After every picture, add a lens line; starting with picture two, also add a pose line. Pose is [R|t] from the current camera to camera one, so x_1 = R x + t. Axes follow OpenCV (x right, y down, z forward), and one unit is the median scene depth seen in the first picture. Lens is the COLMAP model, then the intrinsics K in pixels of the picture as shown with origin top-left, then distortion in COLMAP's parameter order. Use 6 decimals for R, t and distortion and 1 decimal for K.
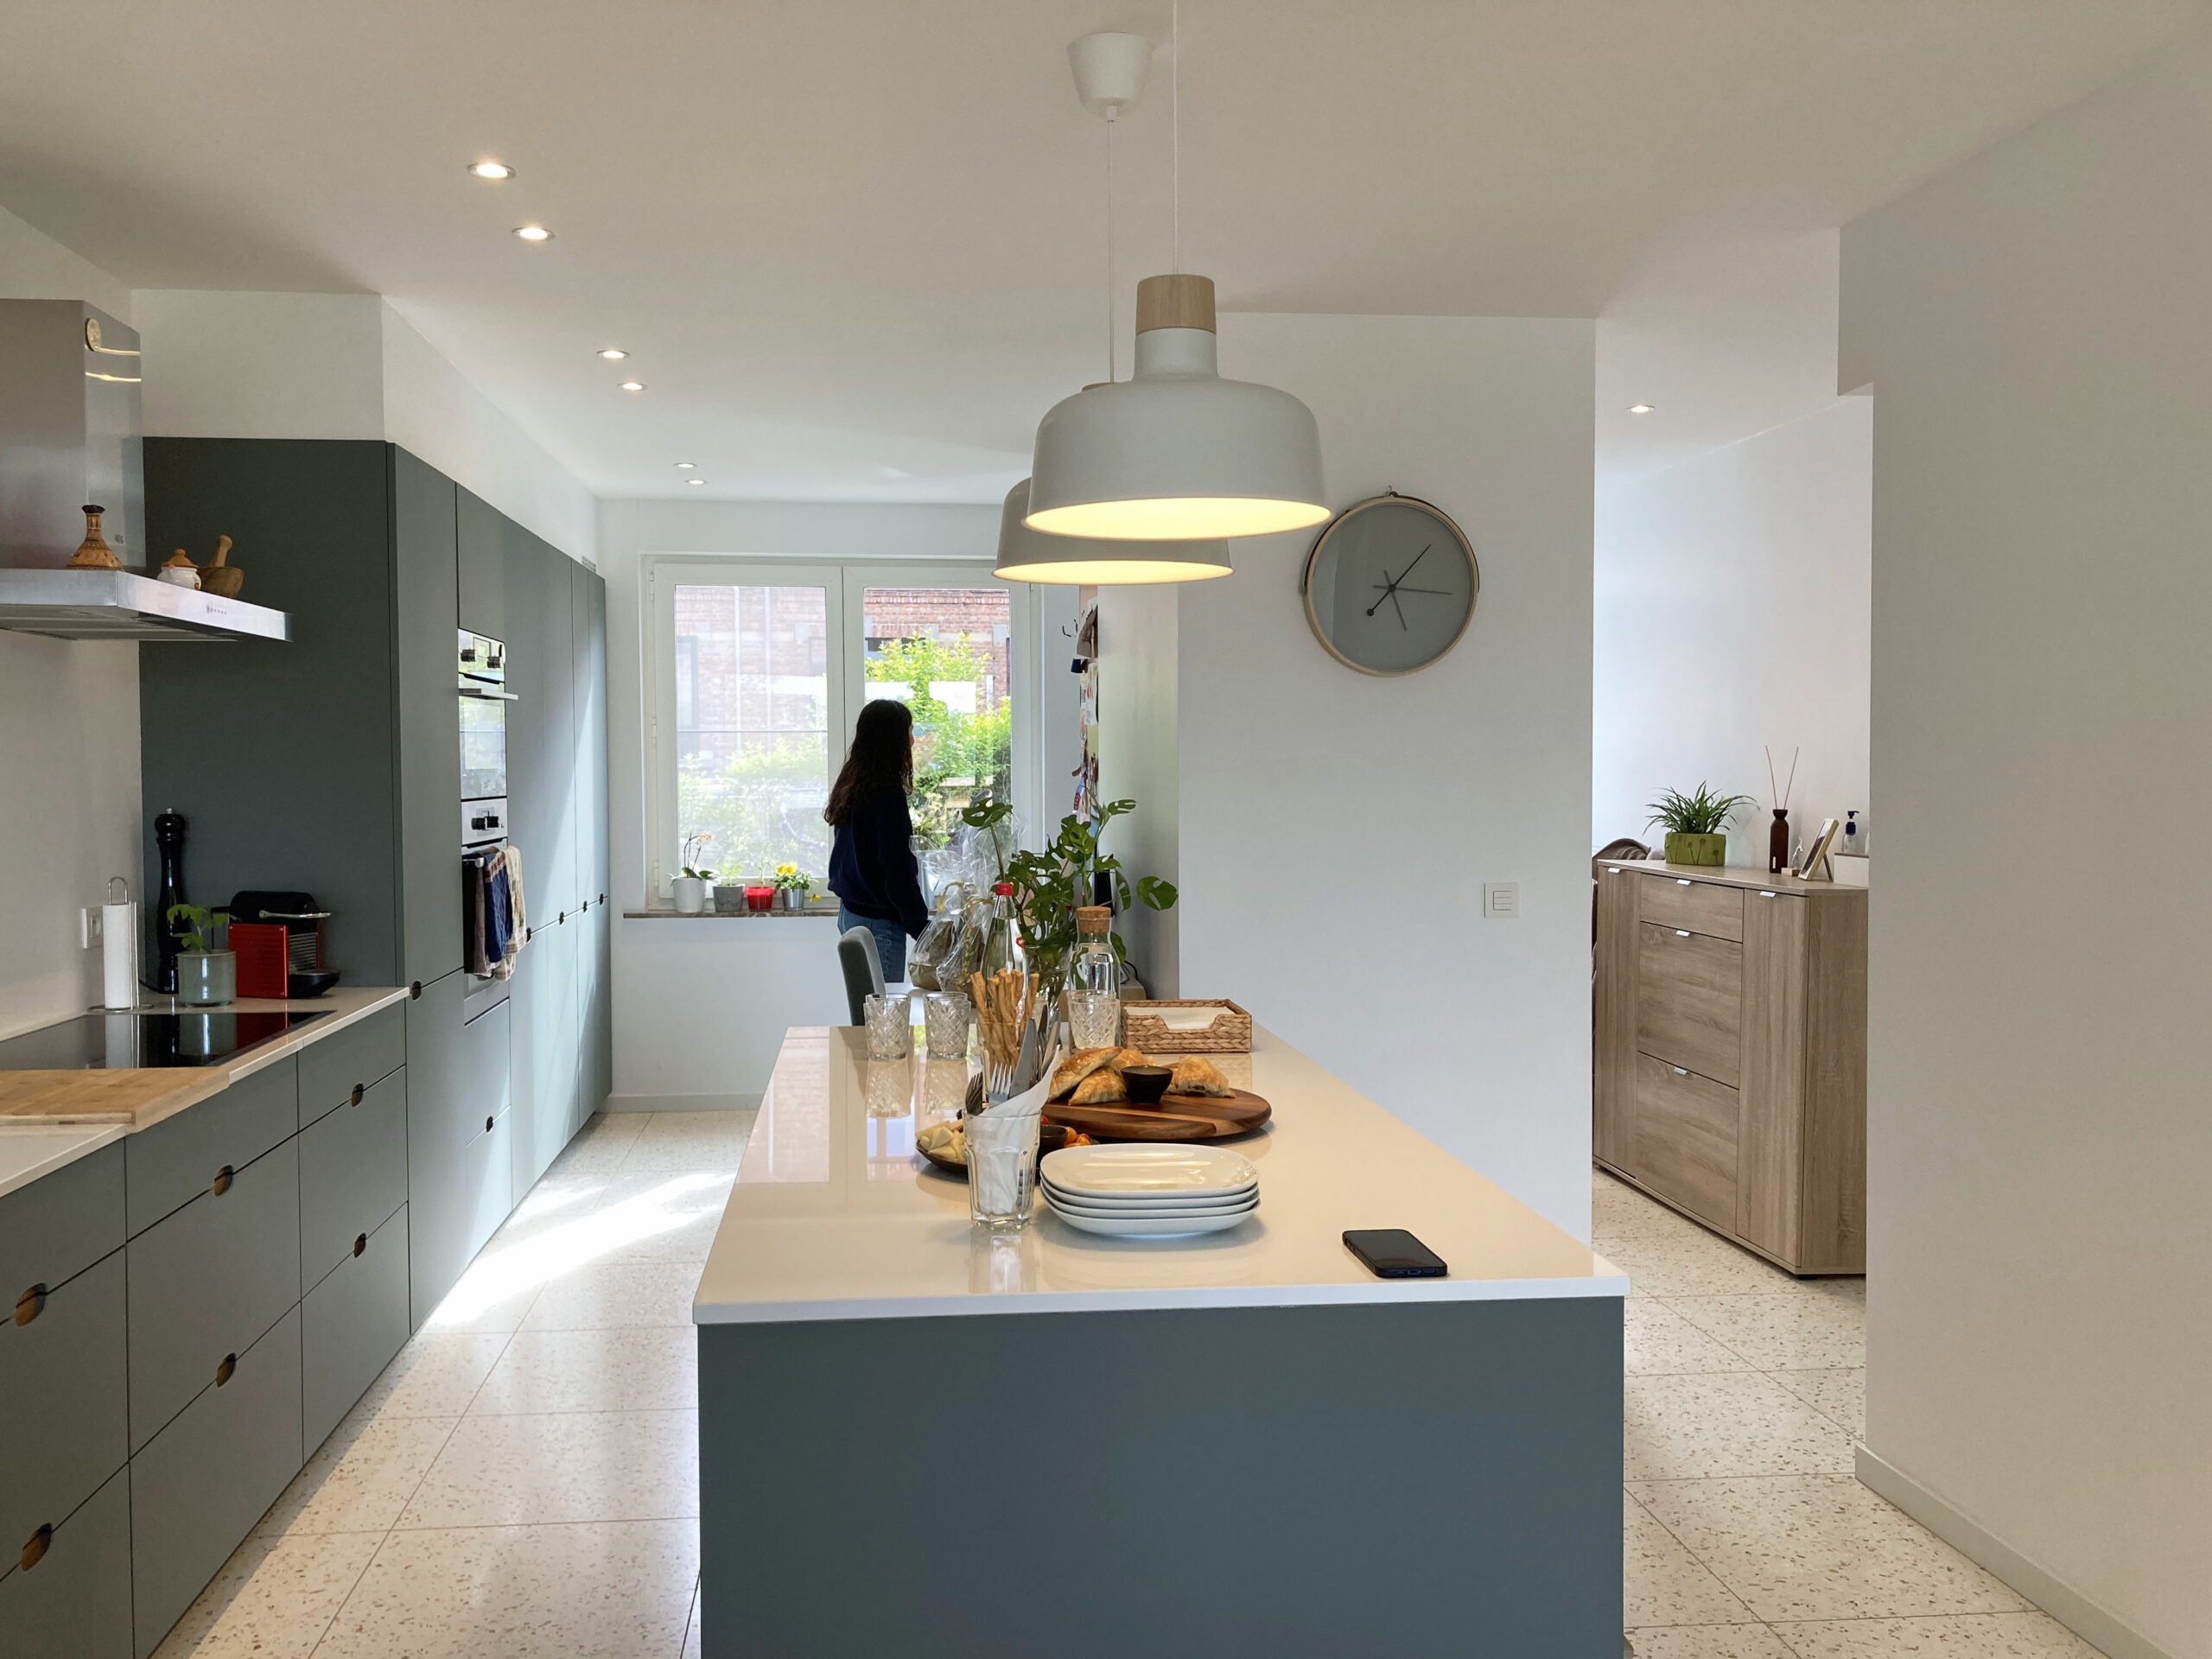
lens RADIAL K [[1897.4, 0, 1037.5], [0, 1897.4, 835.4], [0, 0, 1]] dist [0.083655, -0.003240]
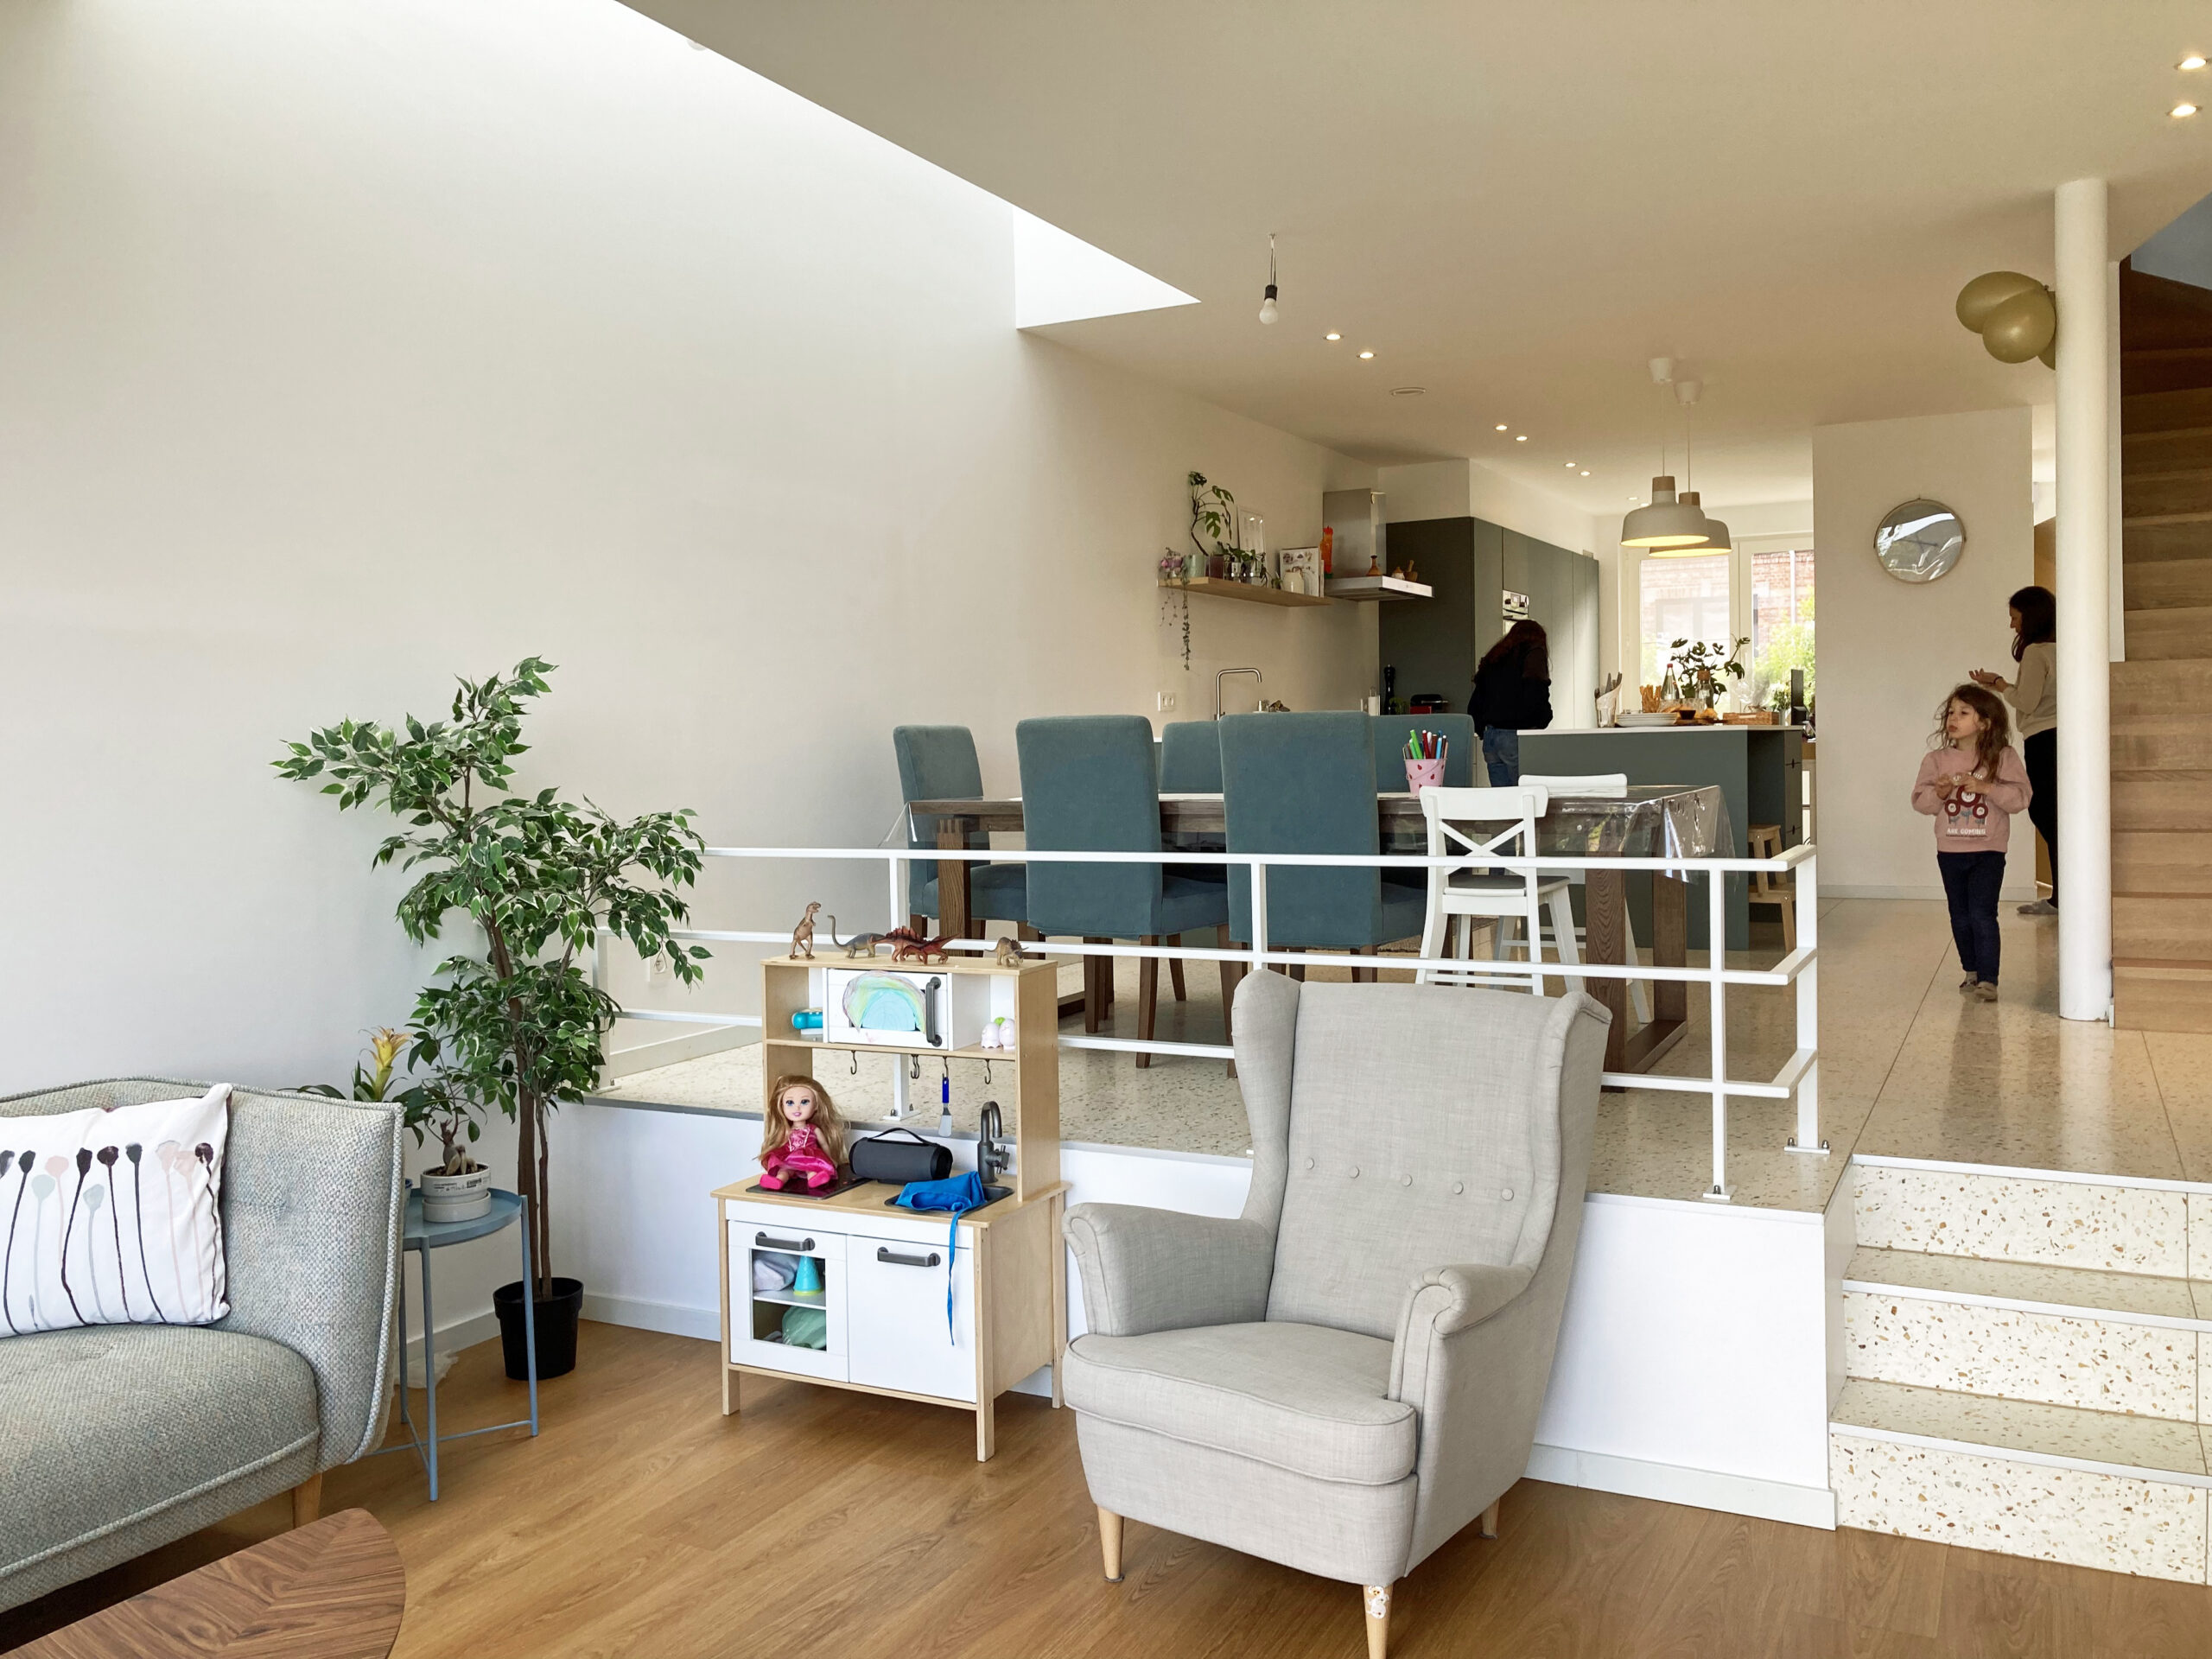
lens RADIAL K [[1840.2, 0, 1131.8], [0, 1840.2, 823.9], [0, 0, 1]] dist [0.162395, -0.295326]
pose [[0.857248, 0.015907, -0.514659, 1.055273], [-0.009974, 0.999848, 0.014288, 0.328632], [0.514808, -0.007115, 0.857276, -2.582360]]
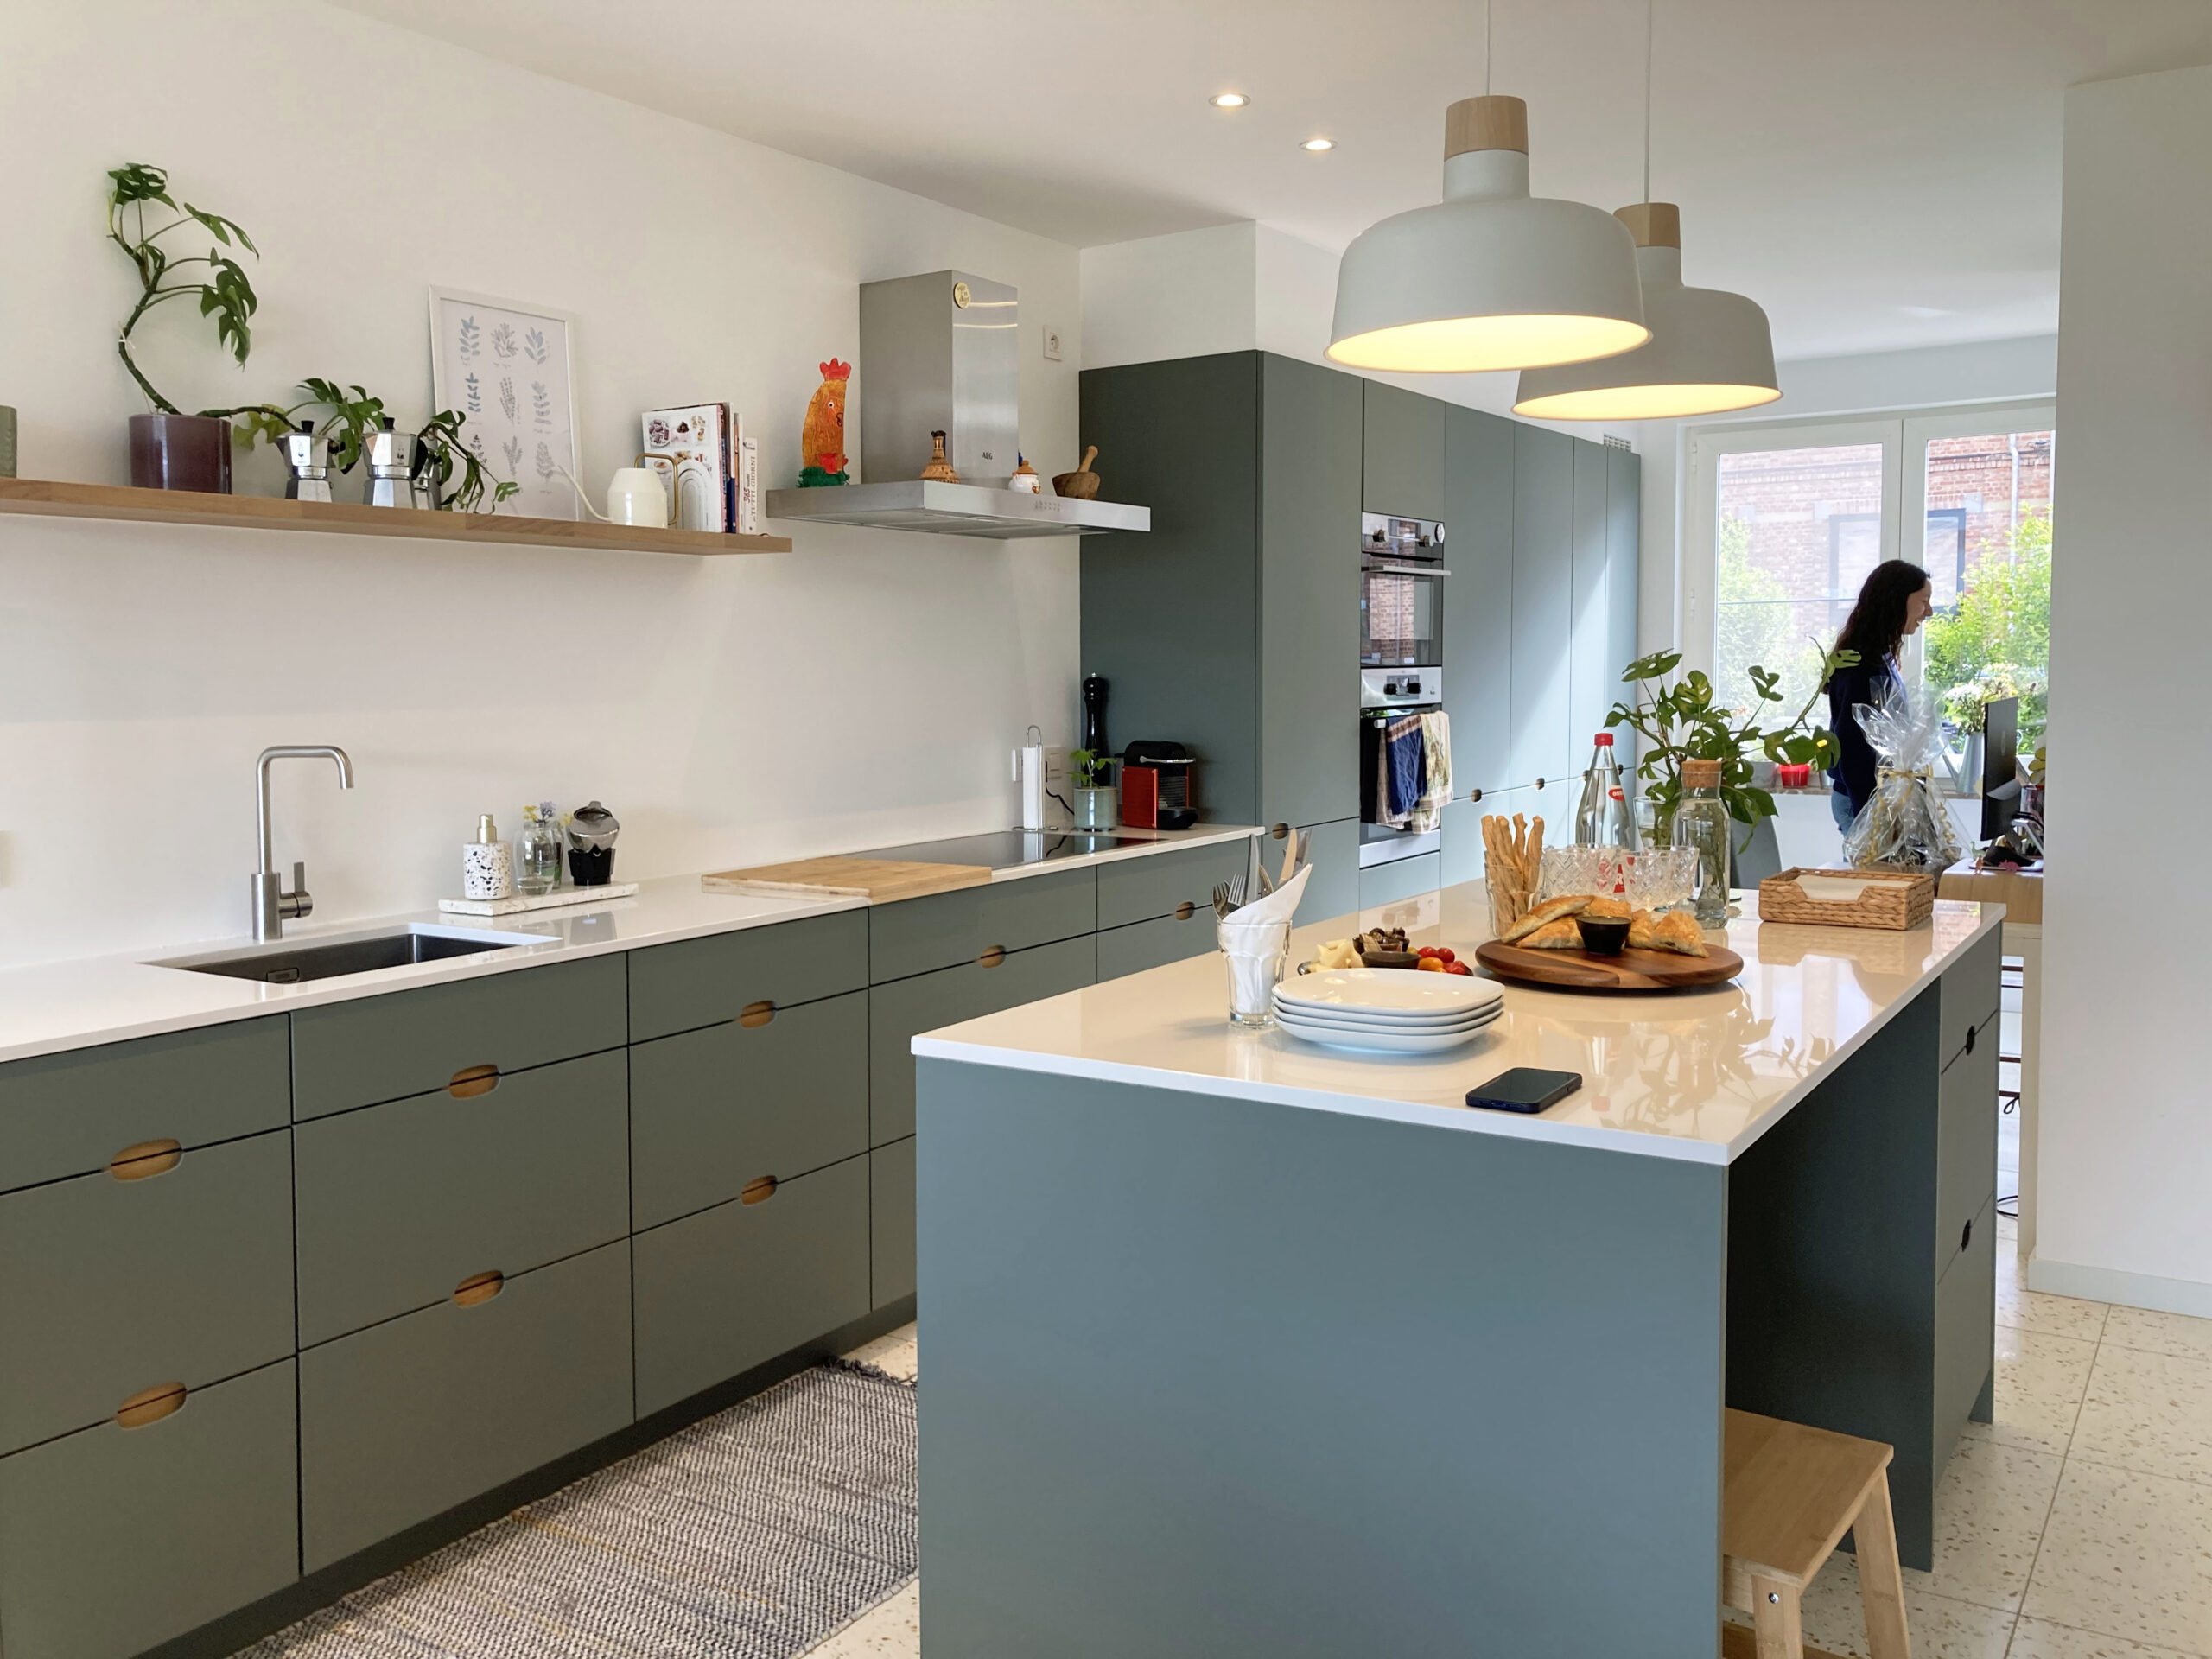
lens RADIAL K [[1840.2, 0, 1131.8], [0, 1840.2, 823.9], [0, 0, 1]] dist [0.162395, -0.295326]
pose [[0.802710, 0.045447, -0.594635, 0.525025], [-0.013635, 0.998230, 0.057887, 0.026339], [0.596213, -0.038358, 0.801909, 0.105918]]
